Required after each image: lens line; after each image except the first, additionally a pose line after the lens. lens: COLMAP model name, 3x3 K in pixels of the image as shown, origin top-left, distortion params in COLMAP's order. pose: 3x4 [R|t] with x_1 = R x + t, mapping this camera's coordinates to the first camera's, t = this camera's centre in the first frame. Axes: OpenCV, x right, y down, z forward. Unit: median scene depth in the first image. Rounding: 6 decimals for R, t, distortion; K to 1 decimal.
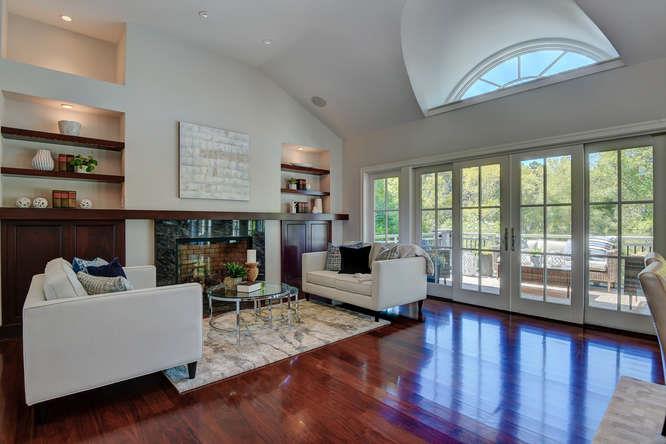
lens RADIAL K [[333.0, 0, 329.6], [0, 333.0, 221.2], [0, 0, 1]] dist [0.015711, -0.001539]
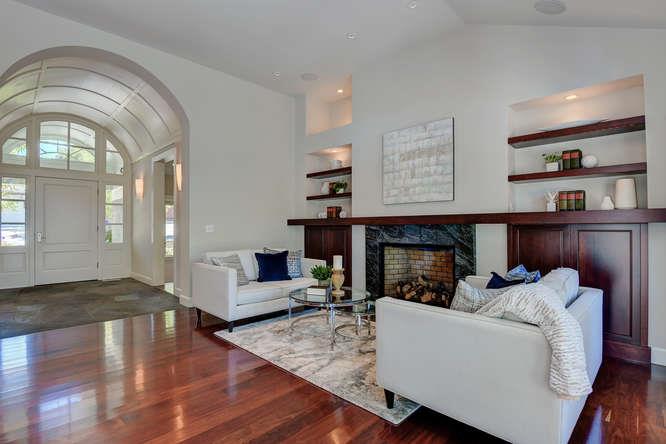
lens RADIAL K [[333.0, 0, 334.2], [0, 333.0, 223.1], [0, 0, 1]] dist [0.015711, -0.001539]
pose [[0.062136, -0.010178, -0.998016, 0.588296], [0.005458, 0.999937, -0.009858, -0.000301], [0.998053, -0.004835, 0.062188, 0.736094]]
